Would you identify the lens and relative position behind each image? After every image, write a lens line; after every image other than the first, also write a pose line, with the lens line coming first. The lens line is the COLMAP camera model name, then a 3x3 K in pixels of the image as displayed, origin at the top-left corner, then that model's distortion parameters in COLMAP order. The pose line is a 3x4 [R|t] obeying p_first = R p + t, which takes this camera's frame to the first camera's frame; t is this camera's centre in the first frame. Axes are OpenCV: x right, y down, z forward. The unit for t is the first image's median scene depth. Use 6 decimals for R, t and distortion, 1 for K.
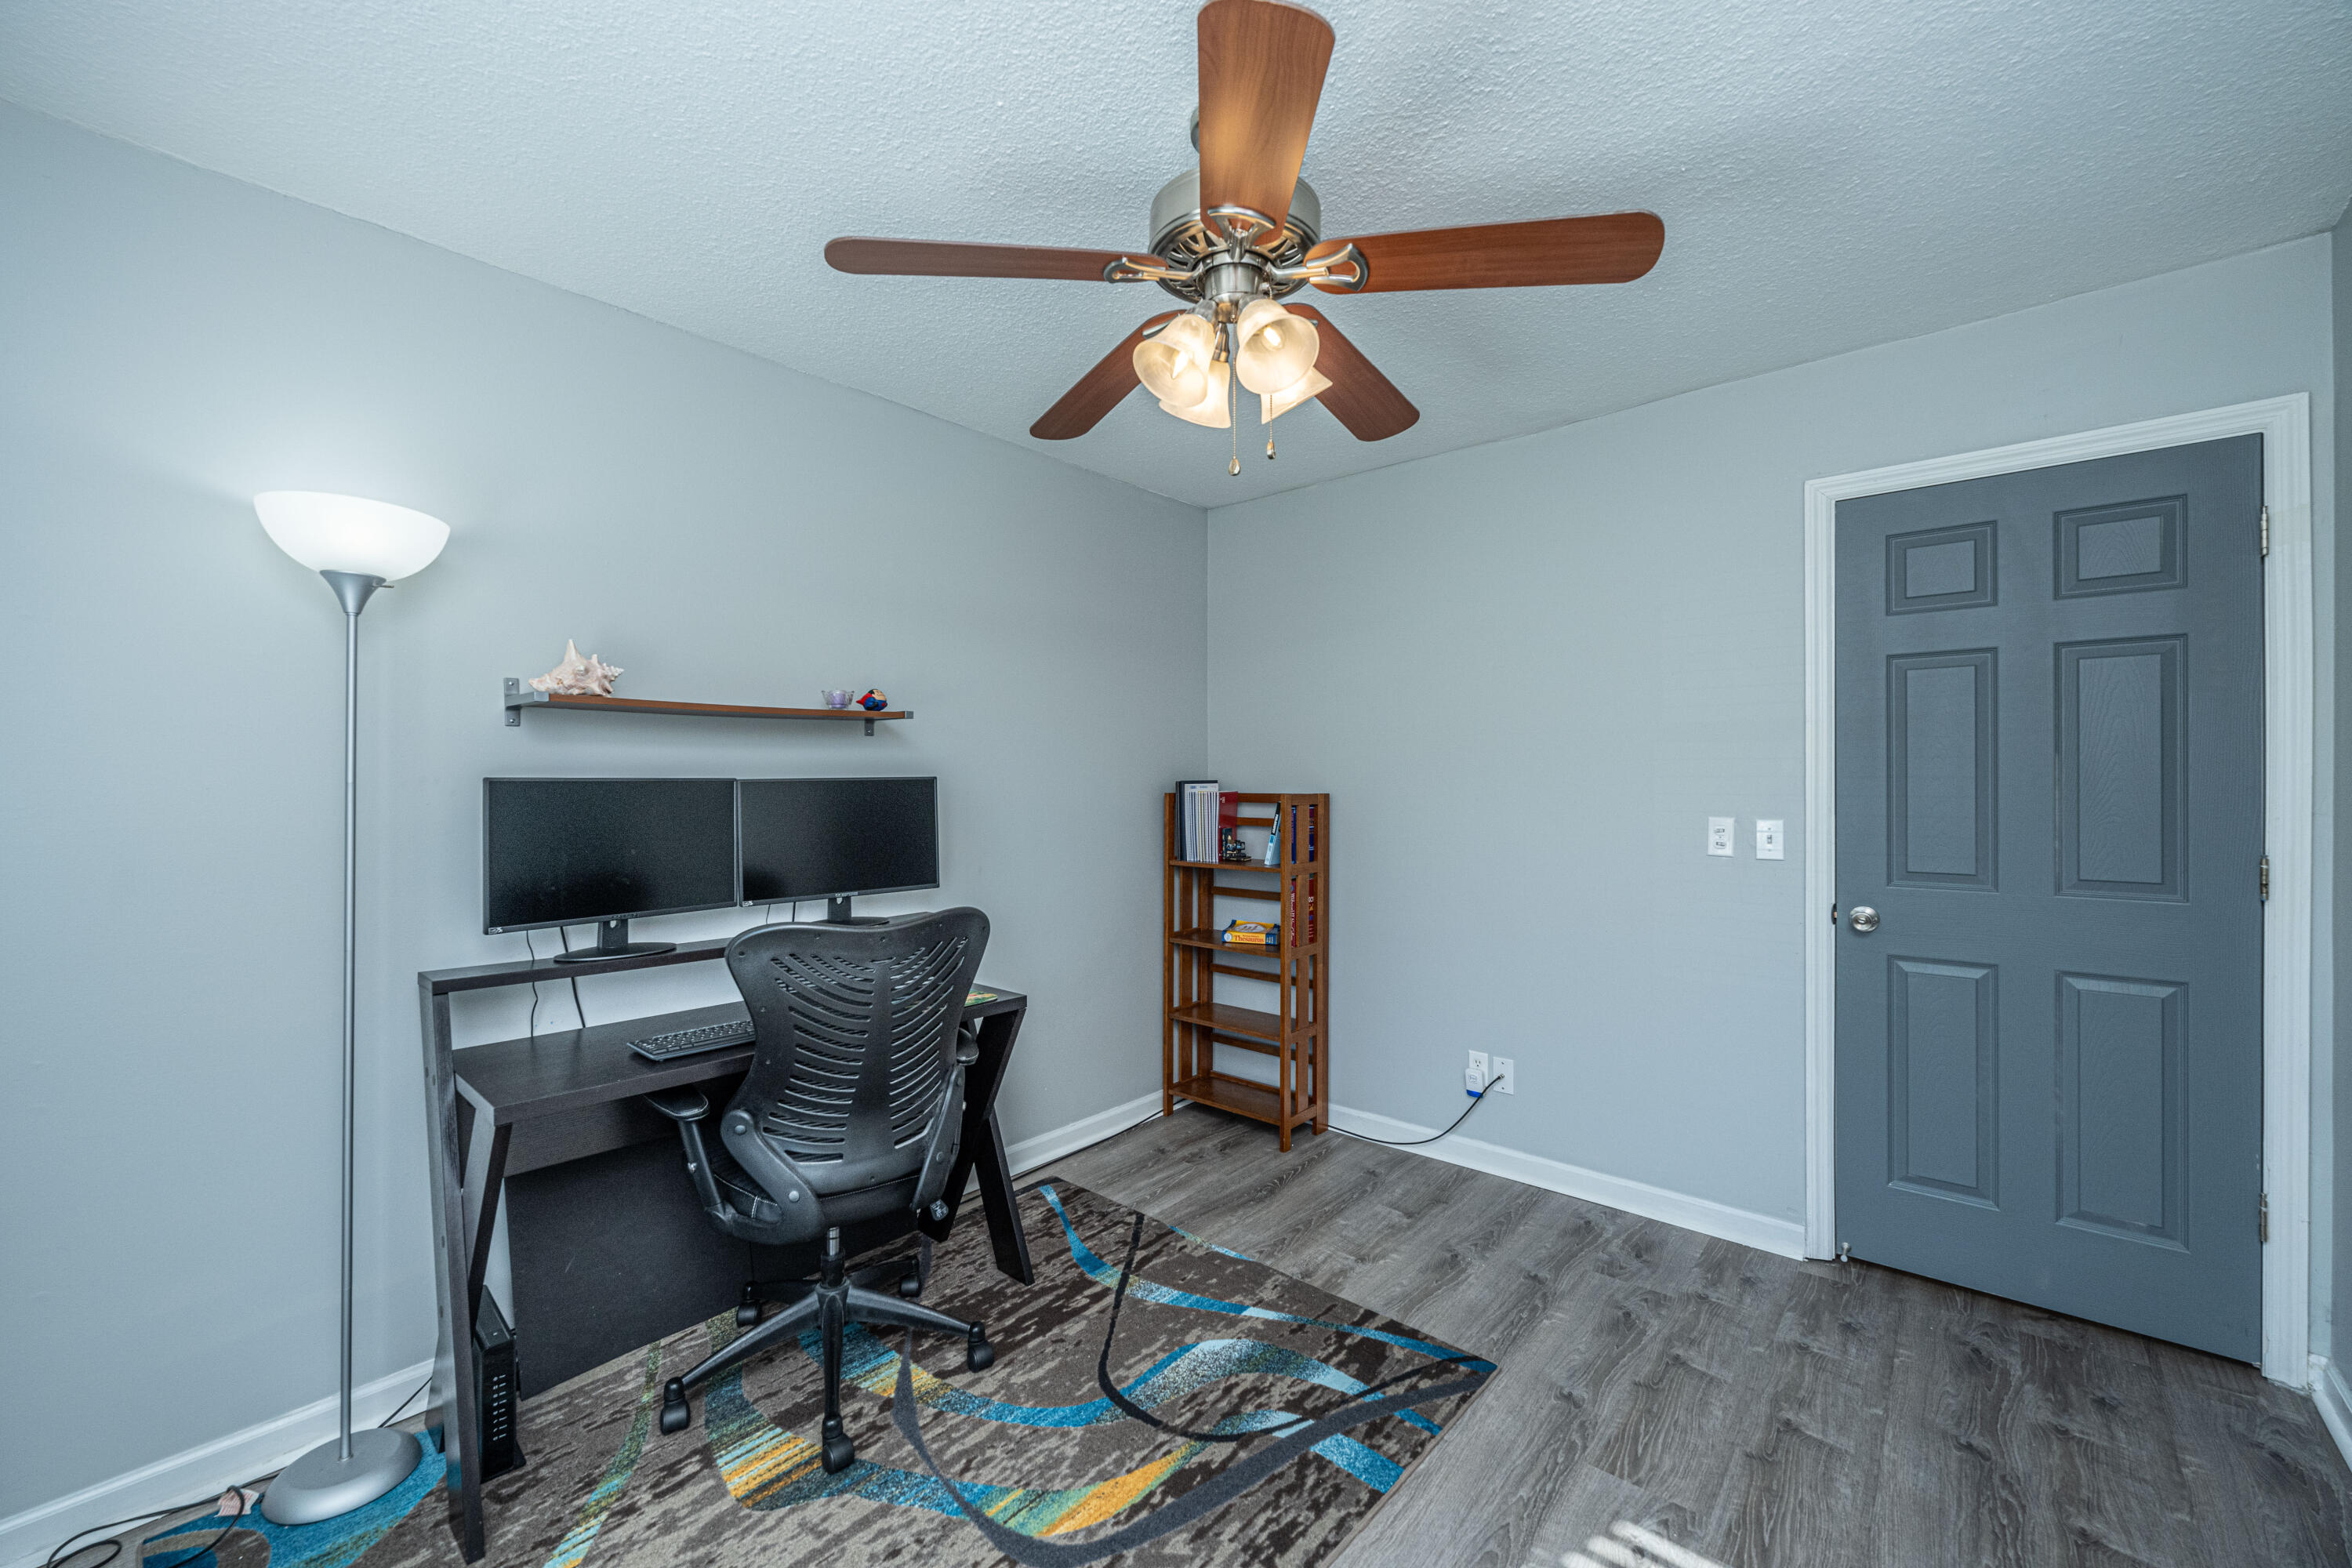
lens RADIAL K [[945.7, 0, 1183.6], [0, 945.7, 787.6], [0, 0, 1]] dist [-0.001952, -0.000456]
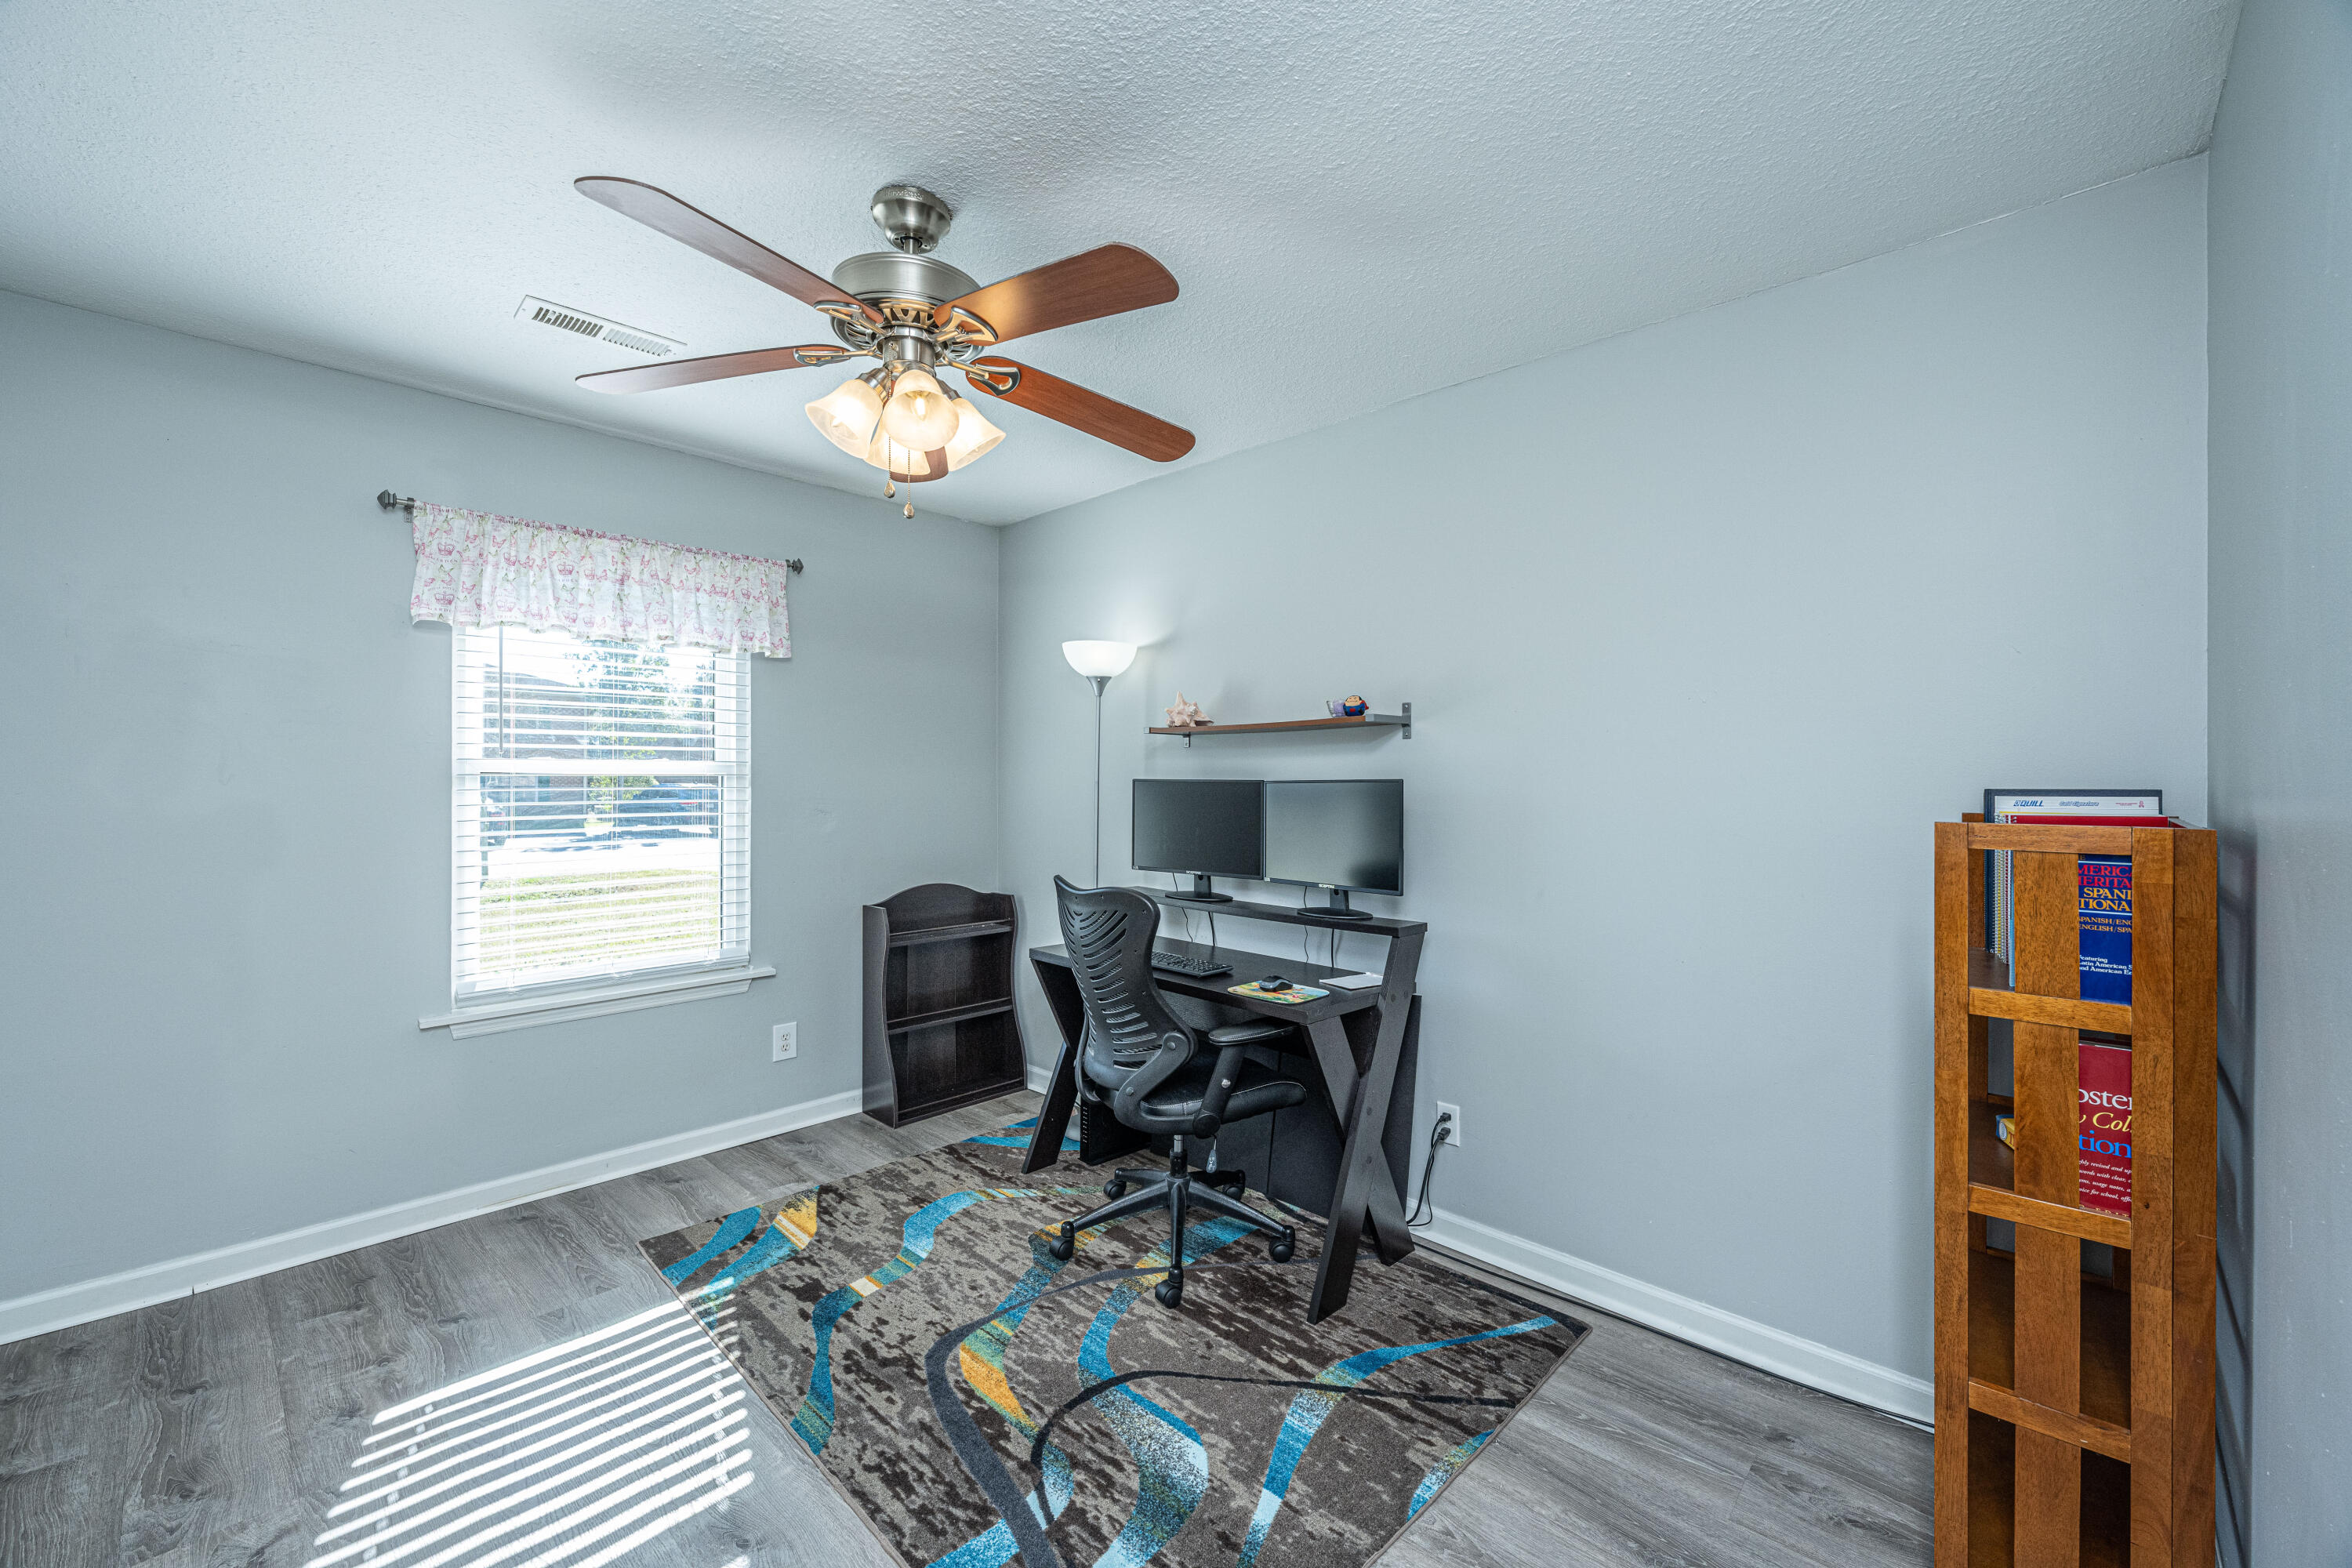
lens RADIAL K [[945.7, 0, 1171.5], [0, 945.7, 766.7], [0, 0, 1]] dist [-0.001952, -0.000456]
pose [[-0.064821, -0.010262, -0.997844, 0.980132], [-0.011888, 0.999884, -0.009510, -0.016824], [0.997826, 0.011245, -0.064936, 1.145596]]
